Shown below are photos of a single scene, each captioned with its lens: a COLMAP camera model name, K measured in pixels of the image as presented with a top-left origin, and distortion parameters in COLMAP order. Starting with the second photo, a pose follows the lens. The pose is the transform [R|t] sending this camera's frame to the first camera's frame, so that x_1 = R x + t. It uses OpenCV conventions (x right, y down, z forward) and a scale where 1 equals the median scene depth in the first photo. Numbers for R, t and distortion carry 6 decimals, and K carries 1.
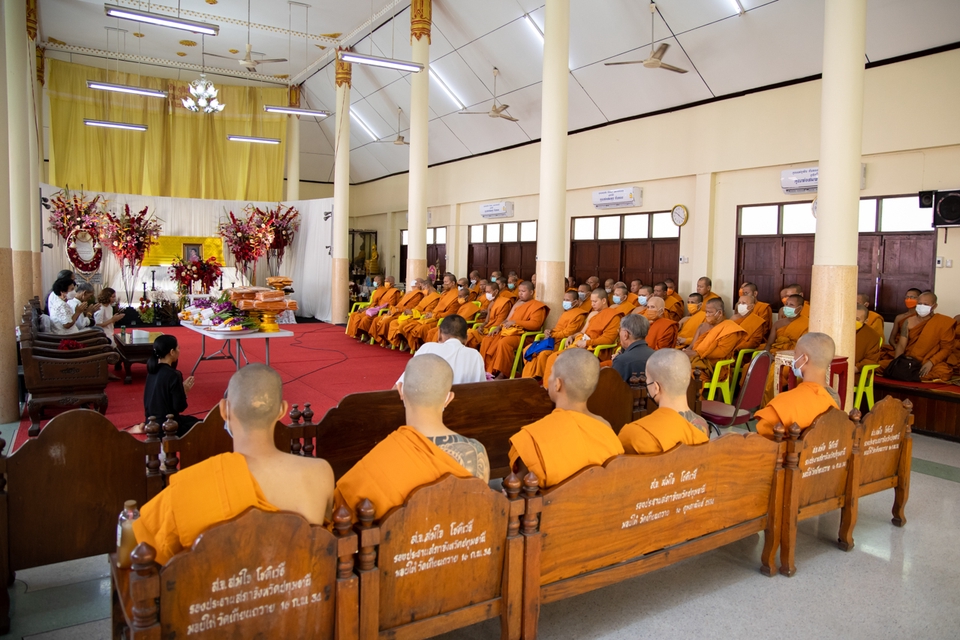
lens RADIAL K [[681.7, 0, 484.5], [0, 681.7, 315.2], [0, 0, 1]] dist [-0.050340, 0.035307]
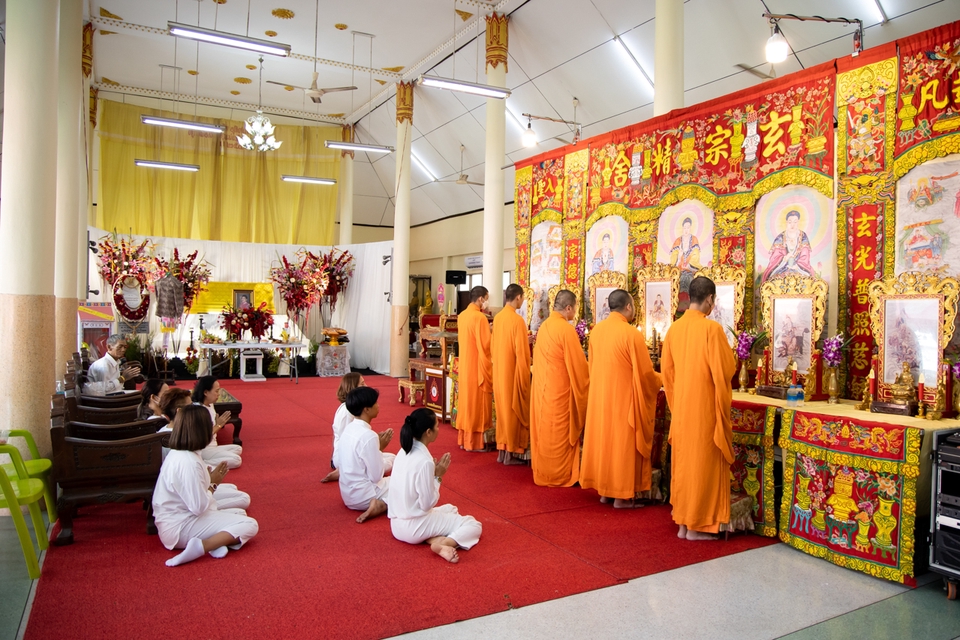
lens RADIAL K [[681.7, 0, 476.4], [0, 681.7, 319.4], [0, 0, 1]] dist [-0.050340, 0.035307]
pose [[0.998312, 0.000727, -0.058067, -0.055105], [-0.004208, 0.998198, -0.059853, -0.010044], [0.057919, 0.059997, 0.996517, 0.085978]]
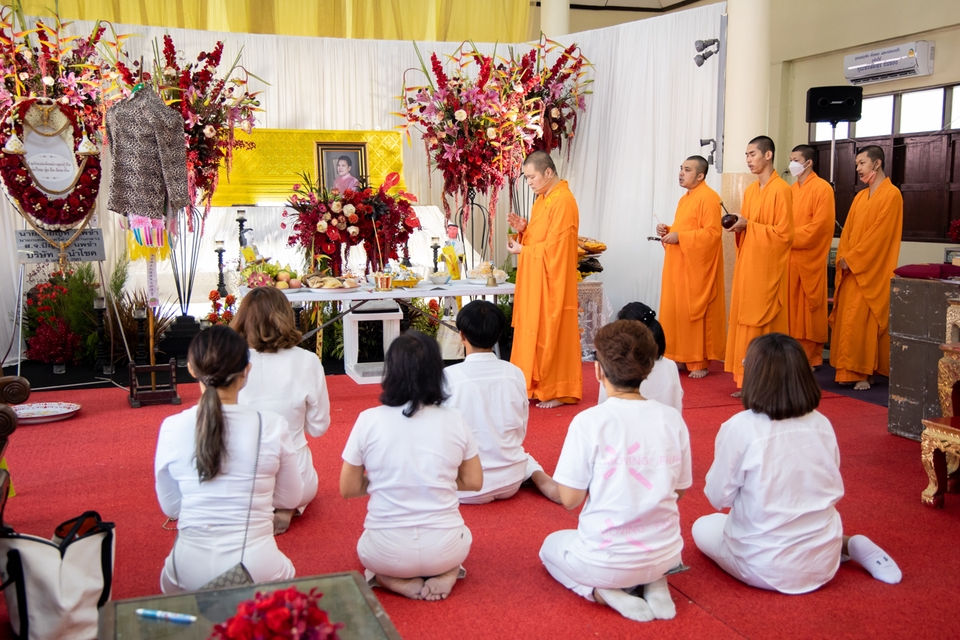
lens RADIAL K [[1040.7, 0, 480.1], [0, 1040.7, 323.5], [0, 0, 1]] dist [0.086234, 0.000000]
pose [[0.975302, 0.004730, -0.220827, -0.228514], [0.005479, 0.998945, 0.045595, -0.032612], [0.220810, -0.045679, 0.974247, 0.451336]]
